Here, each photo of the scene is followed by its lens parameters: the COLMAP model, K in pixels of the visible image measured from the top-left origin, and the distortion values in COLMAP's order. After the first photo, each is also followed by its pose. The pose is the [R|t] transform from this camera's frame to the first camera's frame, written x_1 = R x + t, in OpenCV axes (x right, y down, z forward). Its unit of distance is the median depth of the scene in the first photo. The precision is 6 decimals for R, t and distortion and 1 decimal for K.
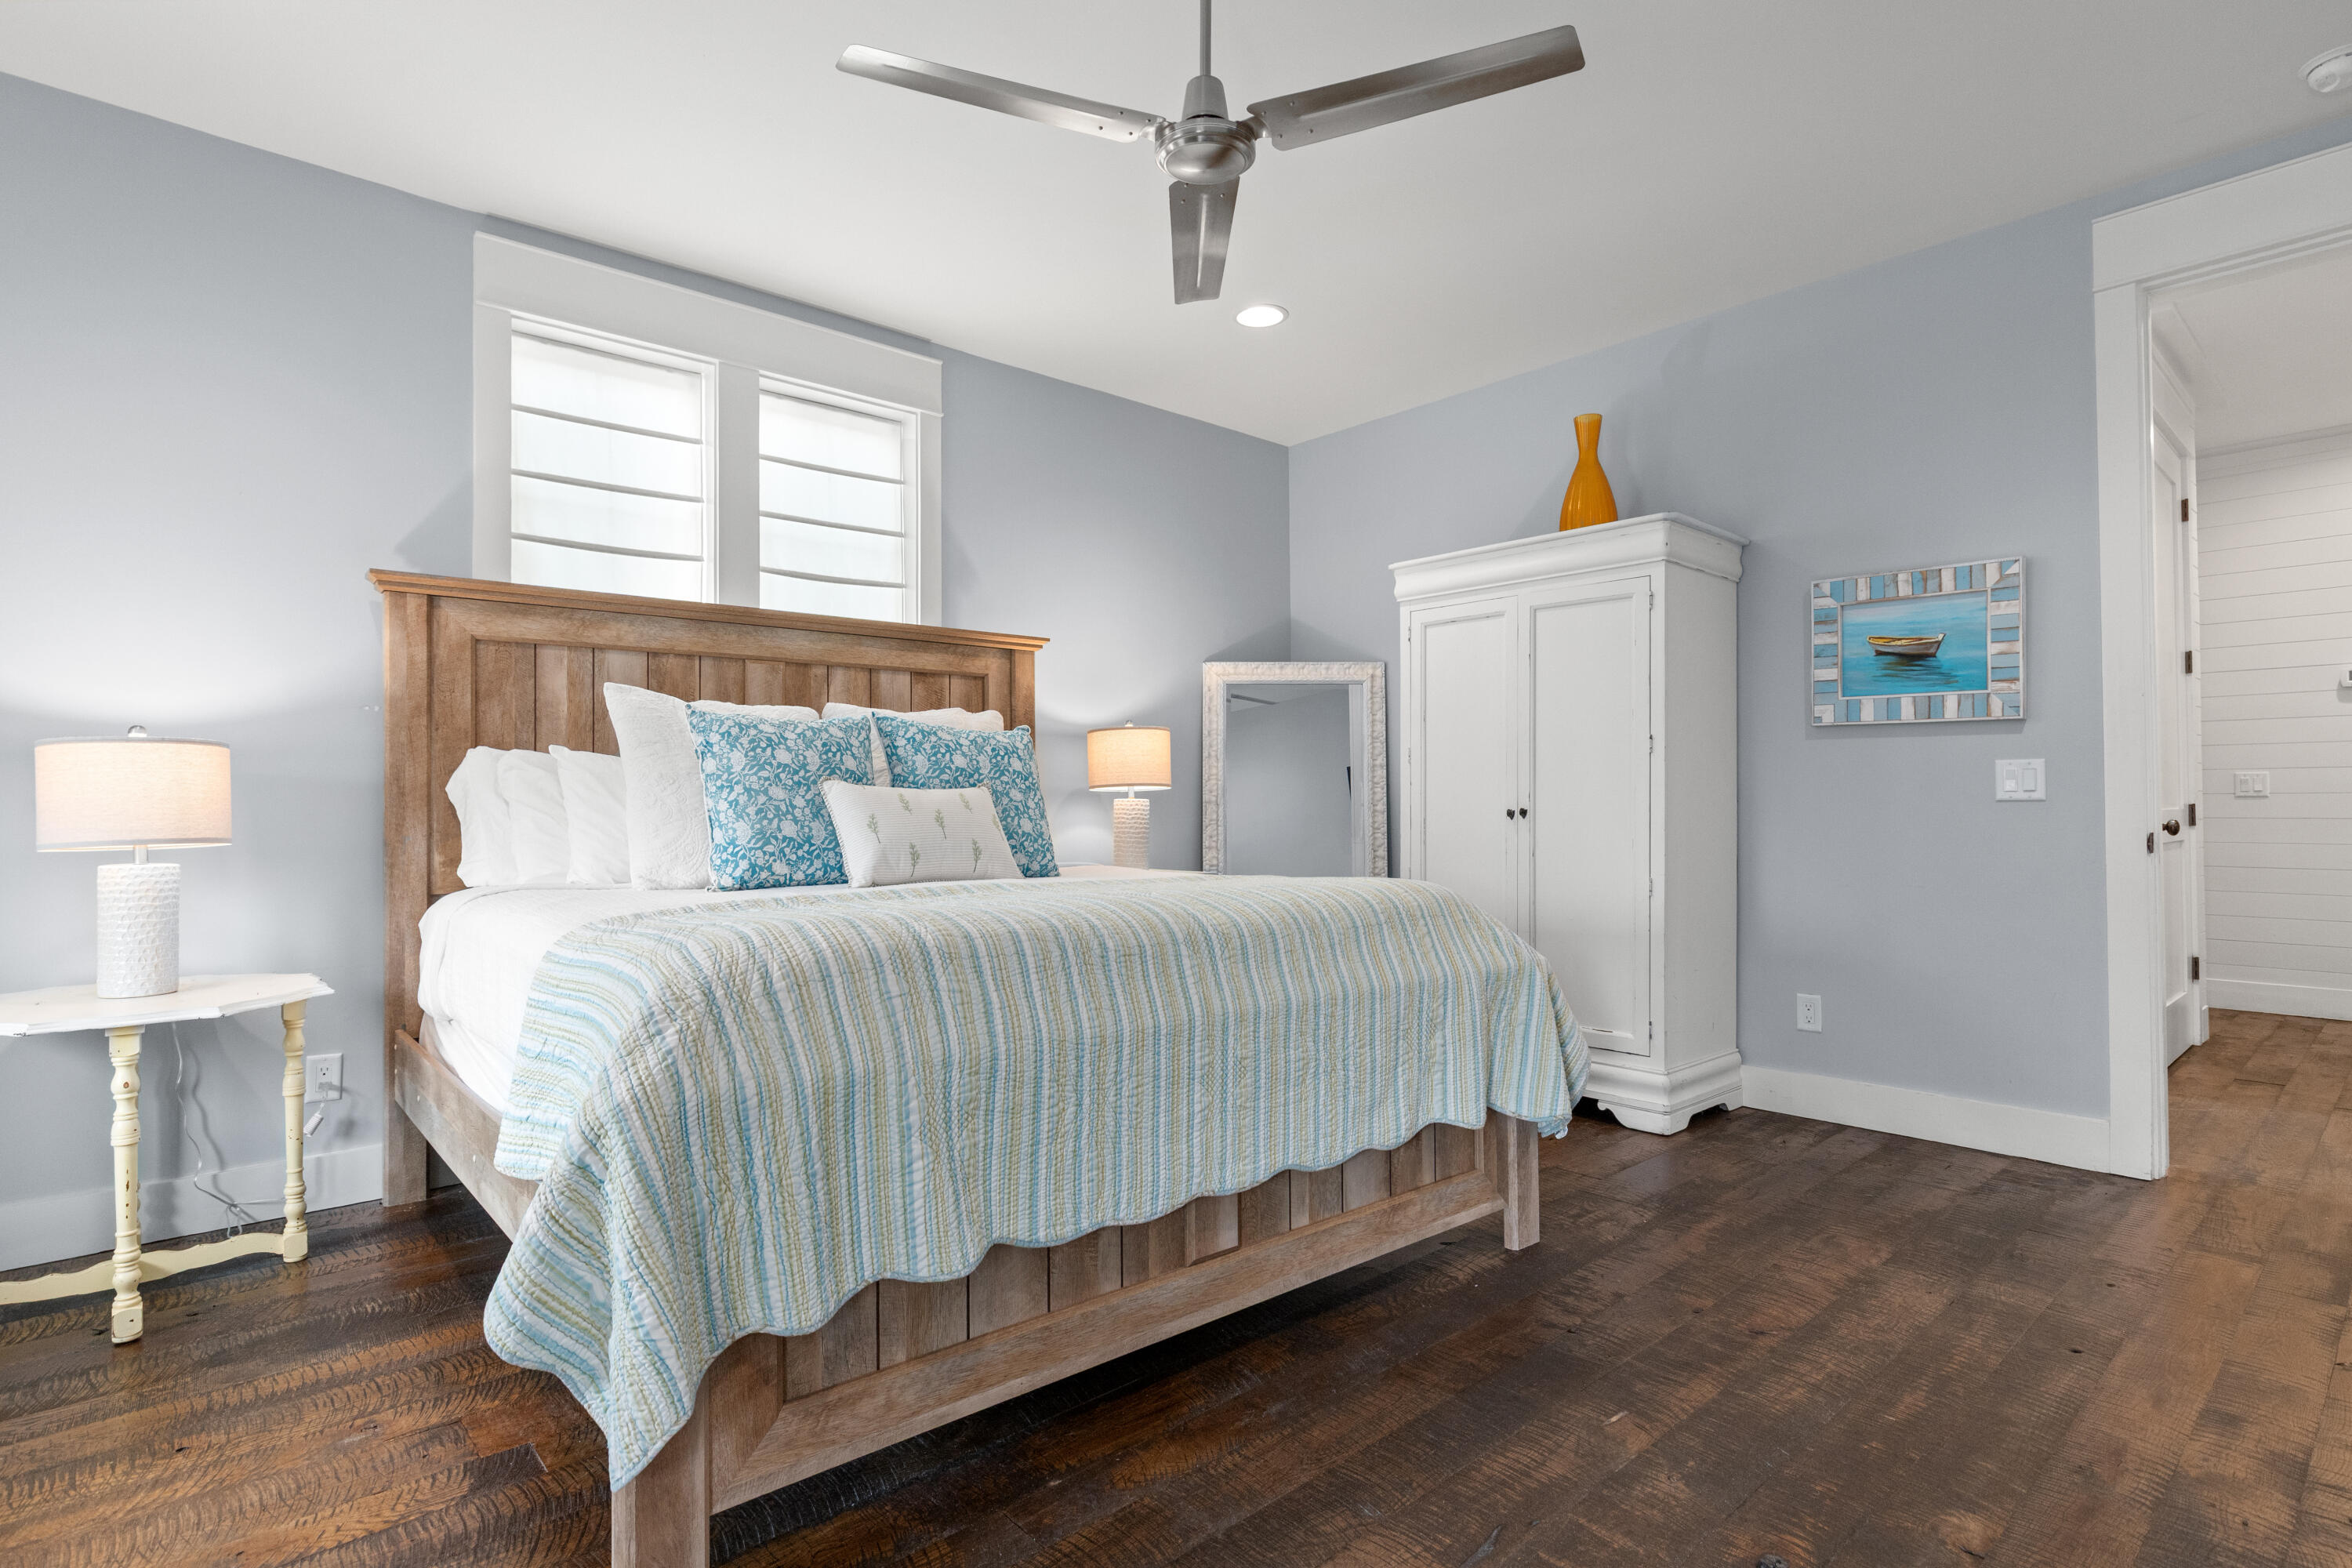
lens RADIAL K [[1143.7, 0, 1161.5], [0, 1143.7, 792.8], [0, 0, 1]] dist [-0.000086, 0.000383]
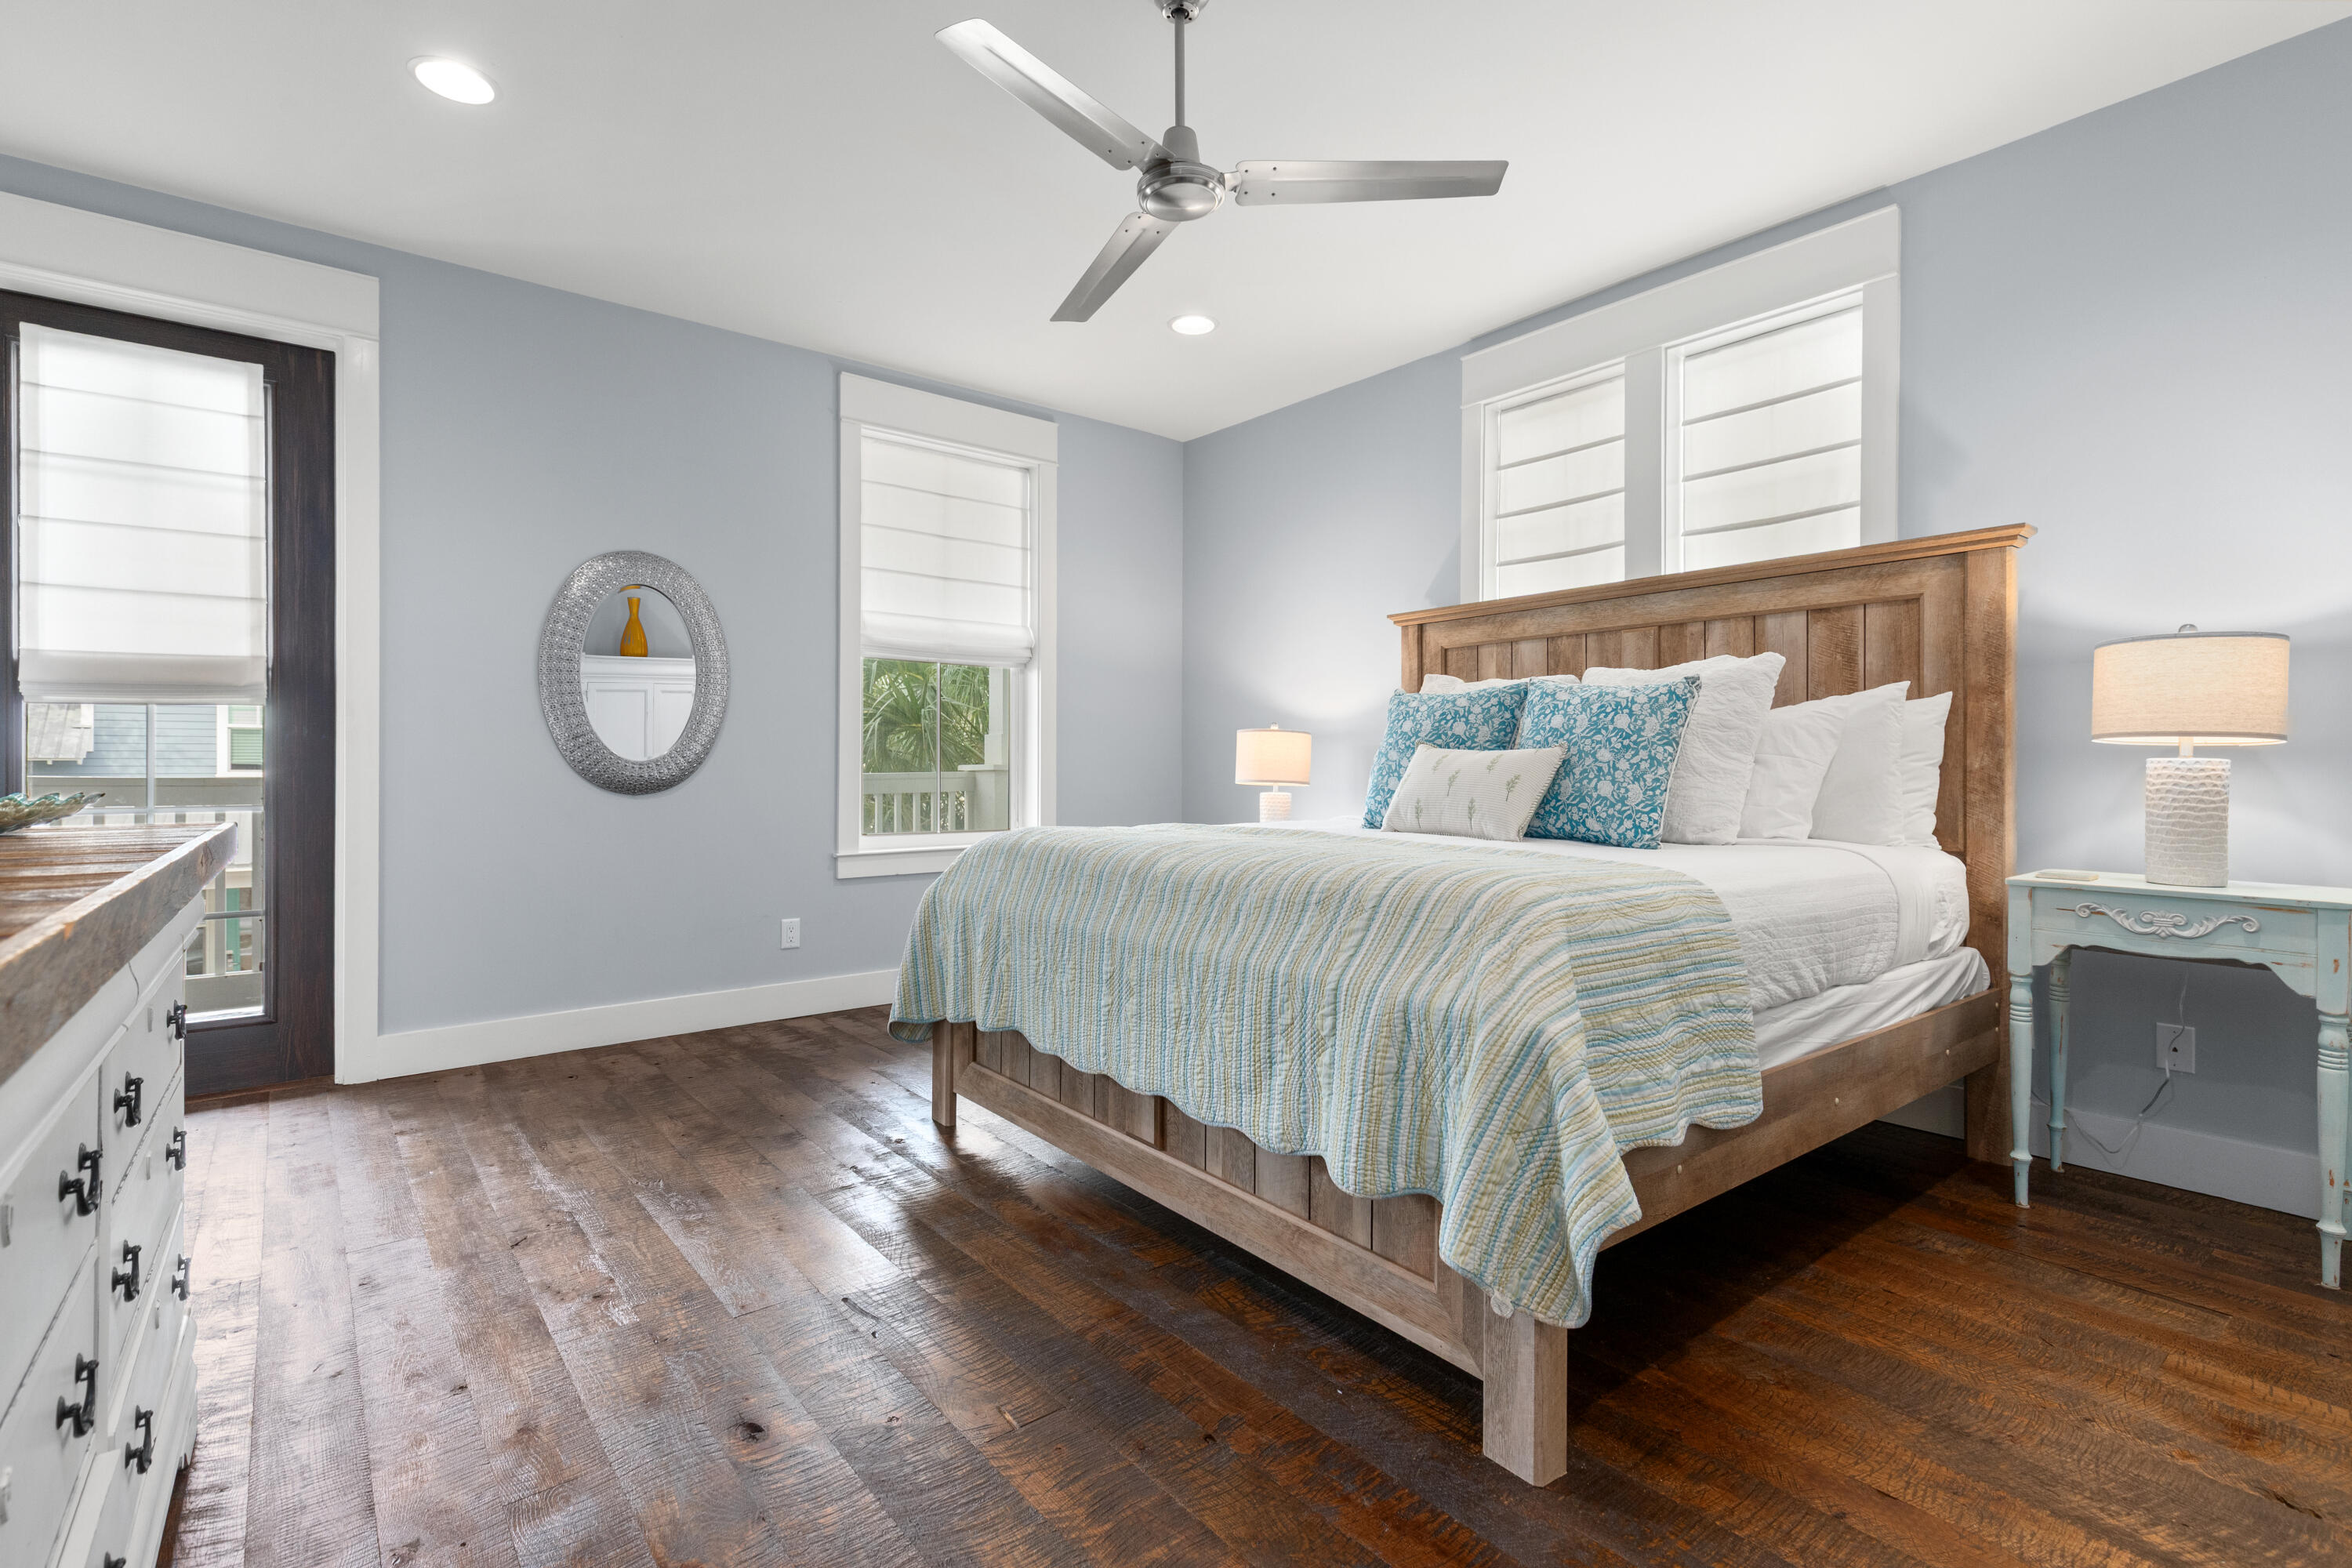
lens RADIAL K [[1130.2, 0, 1172.4], [0, 1130.2, 749.4], [0, 0, 1]] dist [-0.000495, -0.000089]
pose [[-0.041690, -0.013516, -0.999039, 0.721947], [0.006806, 0.999881, -0.013811, 0.006841], [0.999107, -0.007375, -0.041594, 0.635648]]
